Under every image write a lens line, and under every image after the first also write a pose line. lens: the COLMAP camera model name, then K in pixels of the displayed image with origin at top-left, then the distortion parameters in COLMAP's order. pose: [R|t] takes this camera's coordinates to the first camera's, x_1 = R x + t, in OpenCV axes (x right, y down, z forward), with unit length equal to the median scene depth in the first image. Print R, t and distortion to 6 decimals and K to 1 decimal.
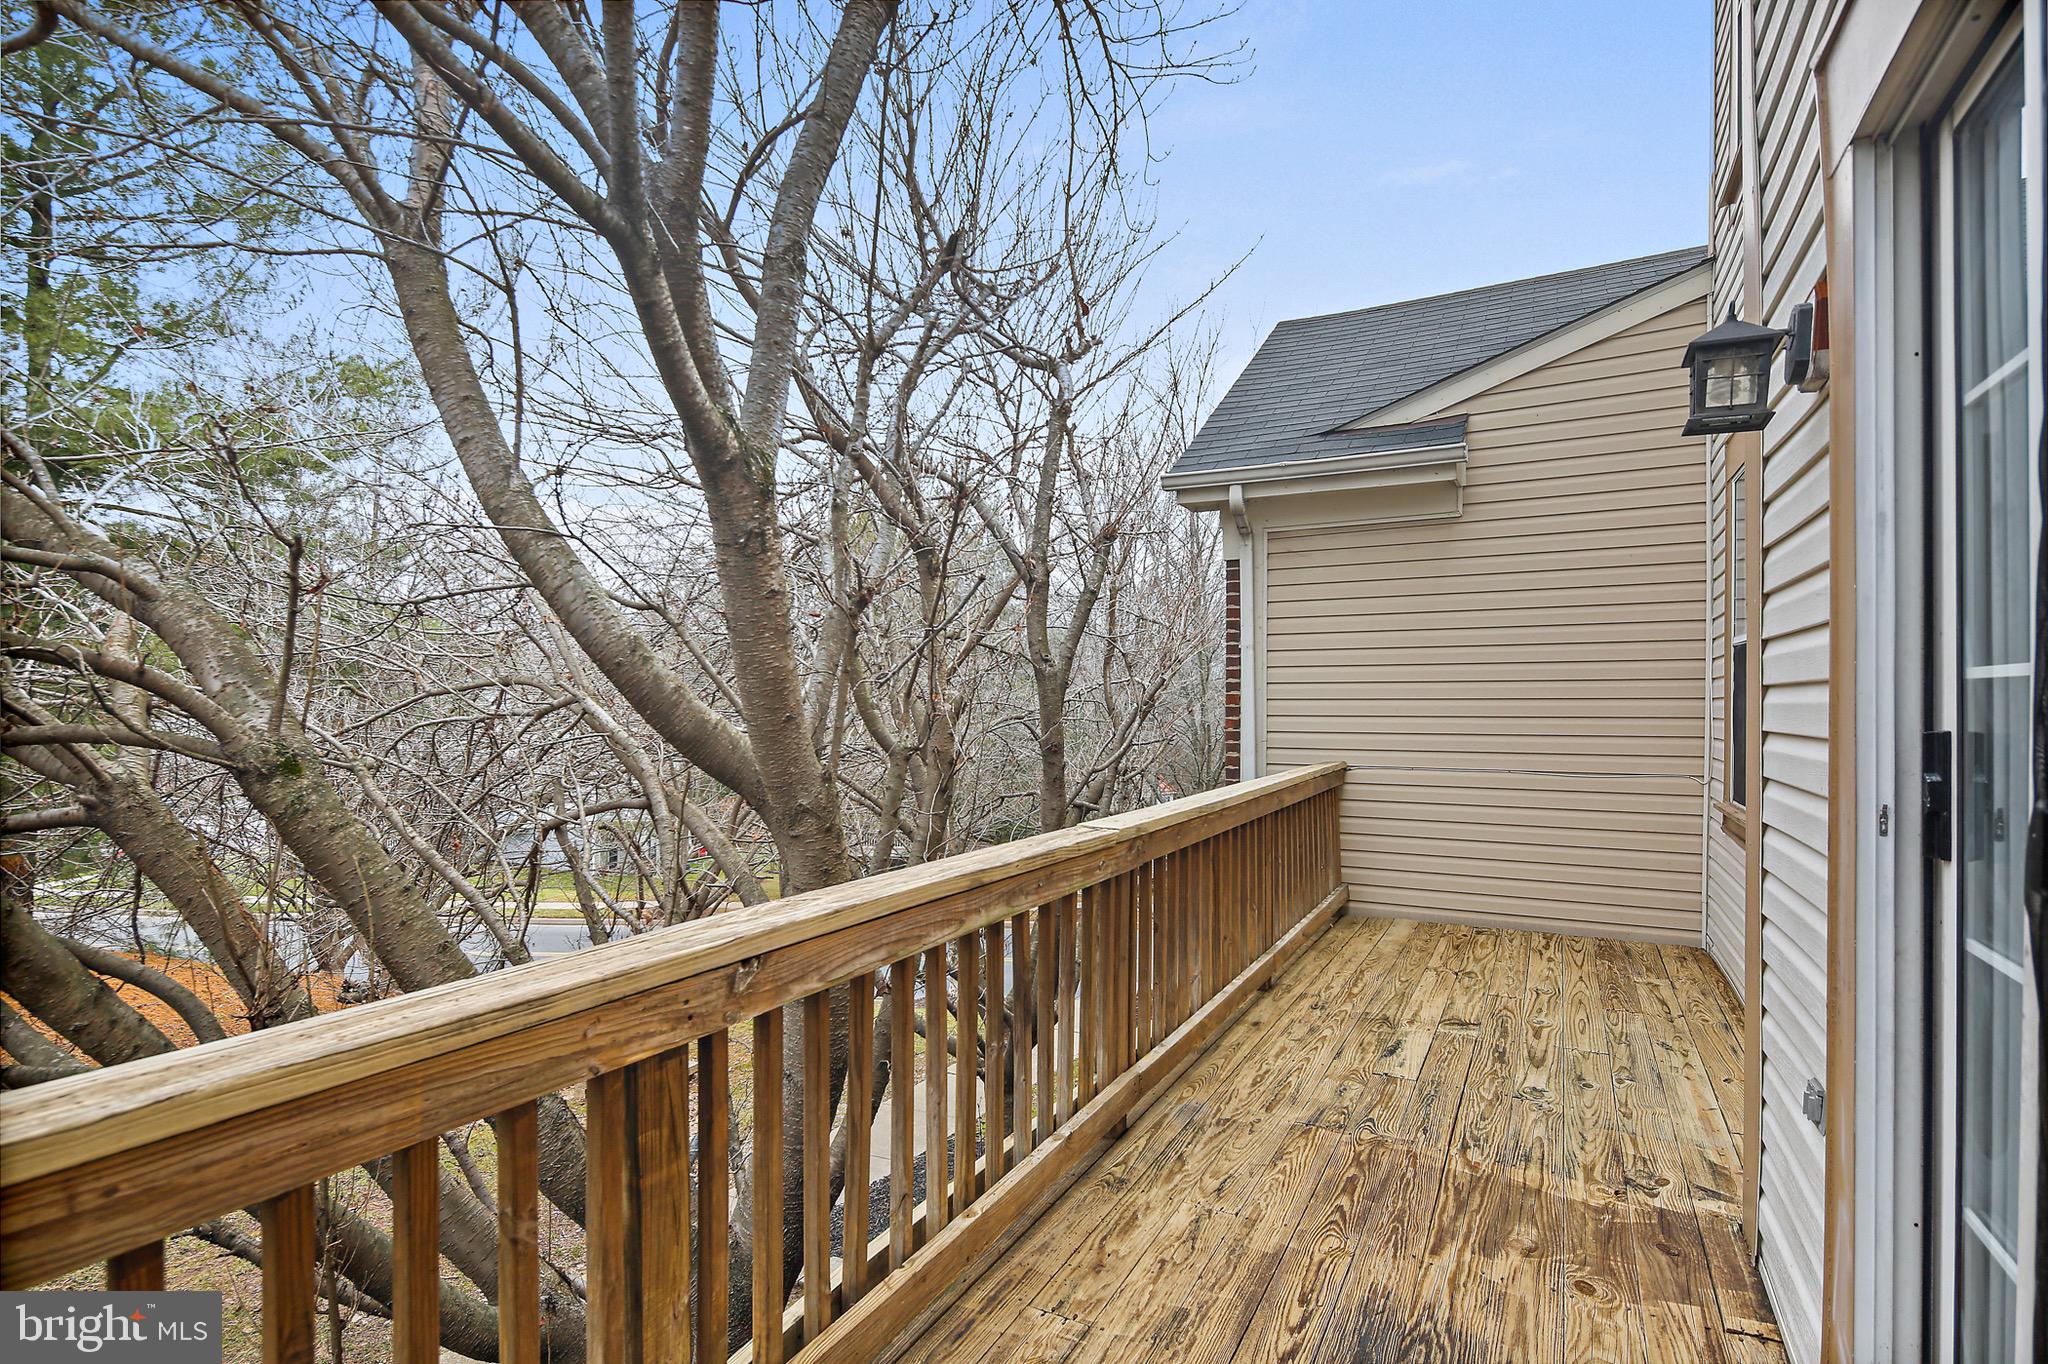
lens RADIAL K [[1000.8, 0, 1022.6], [0, 1000.8, 695.9], [0, 0, 1]] dist [0.005037, -0.003281]
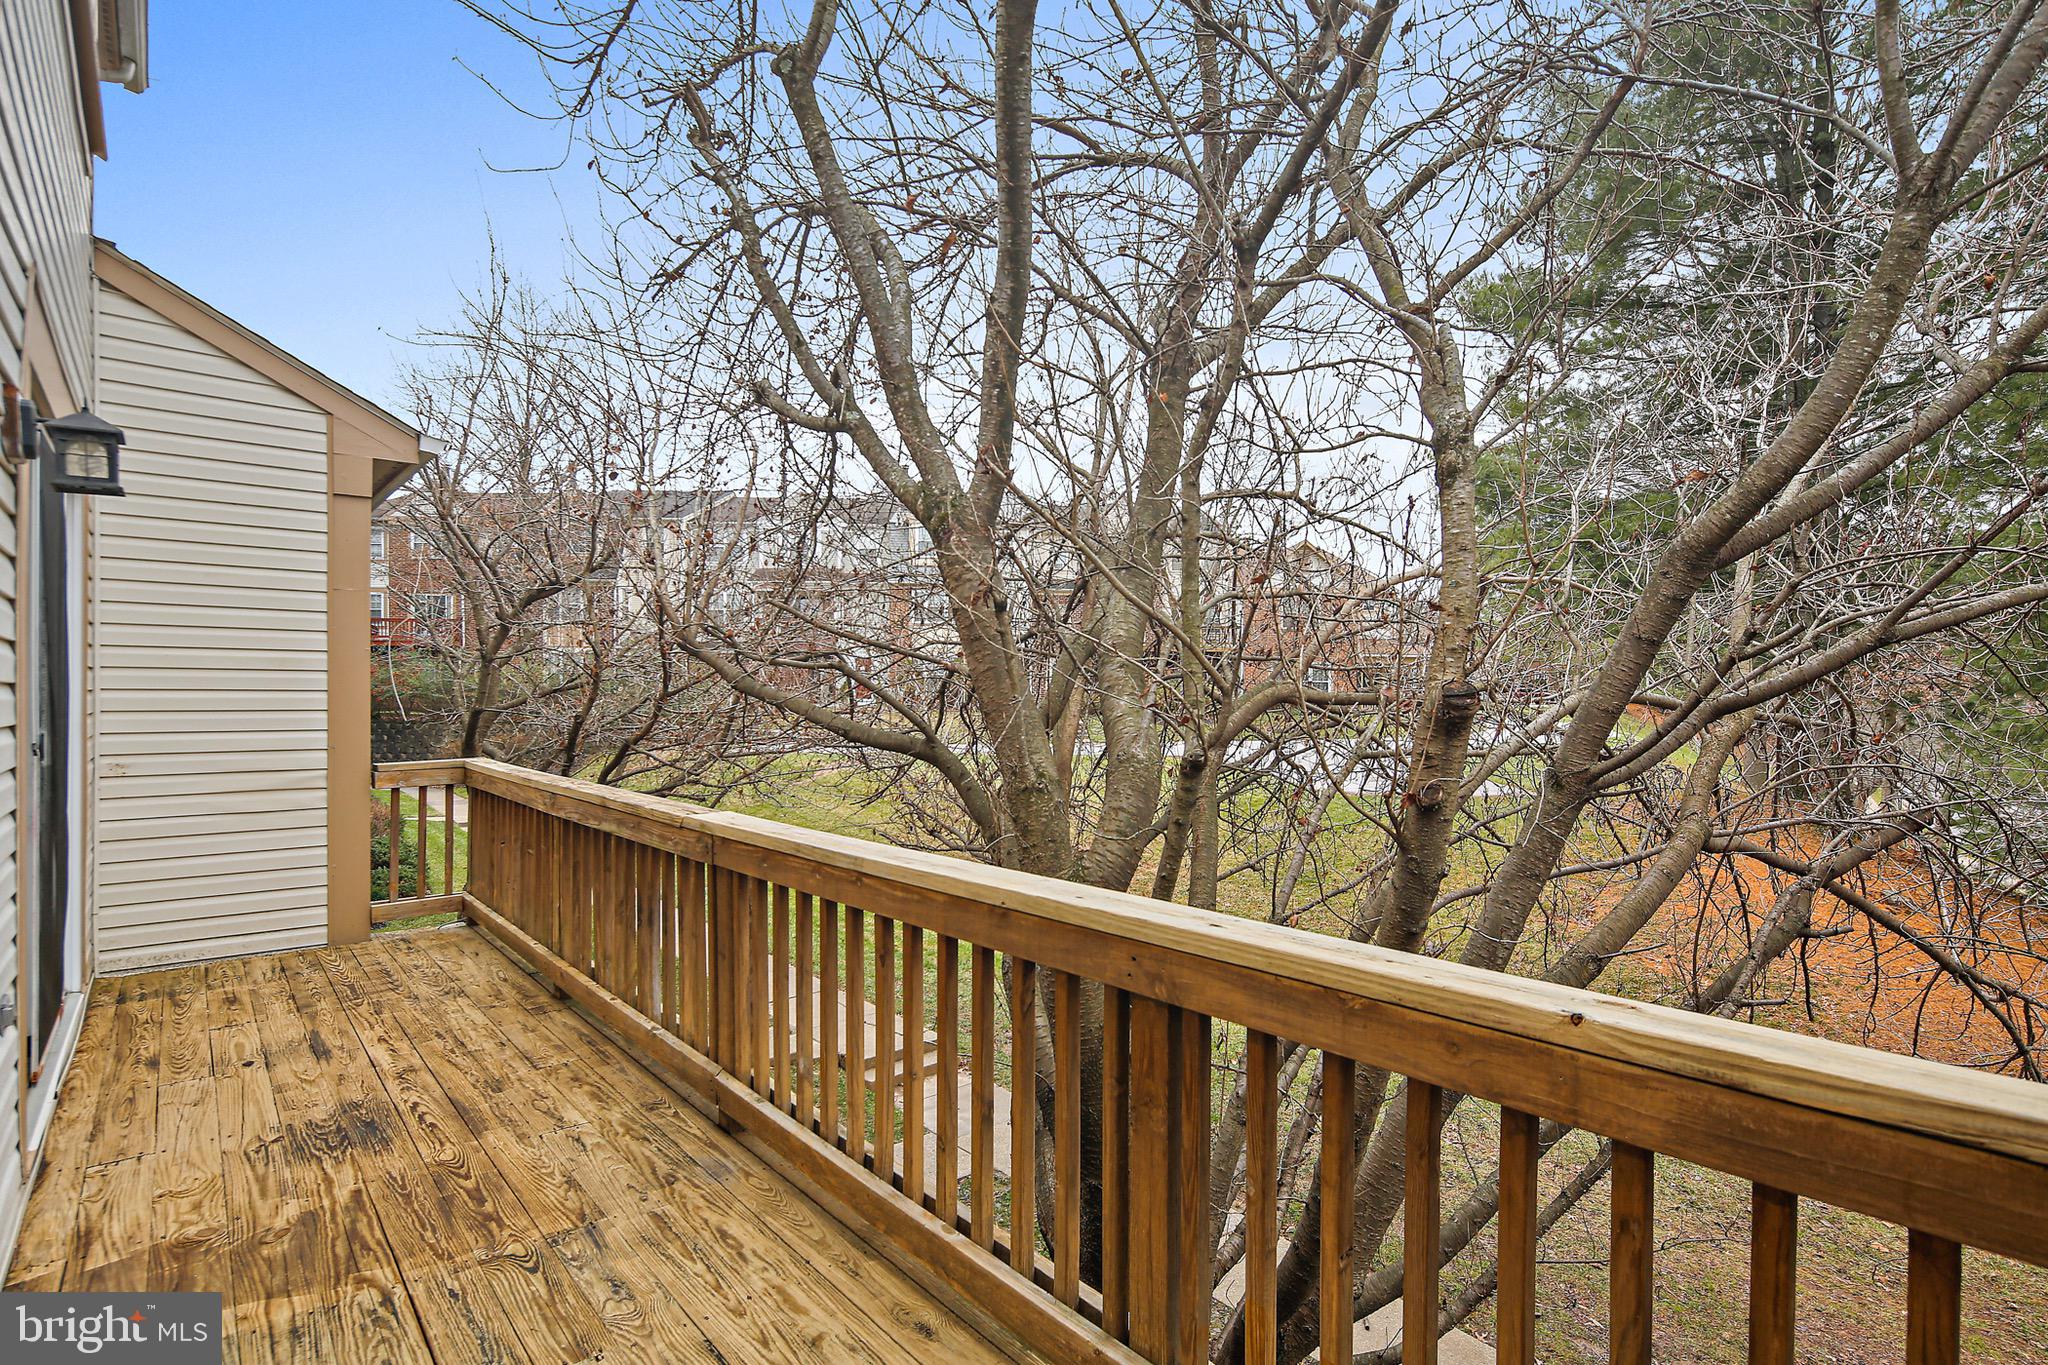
lens RADIAL K [[1000.8, 0, 1023.3], [0, 1000.8, 692.1], [0, 0, 1]] dist [0.005037, -0.003281]
pose [[-0.367954, -0.001384, -0.929843, 1.031617], [0.002477, 0.999994, -0.002469, 0.002536], [0.929841, -0.003211, -0.367948, 1.842691]]
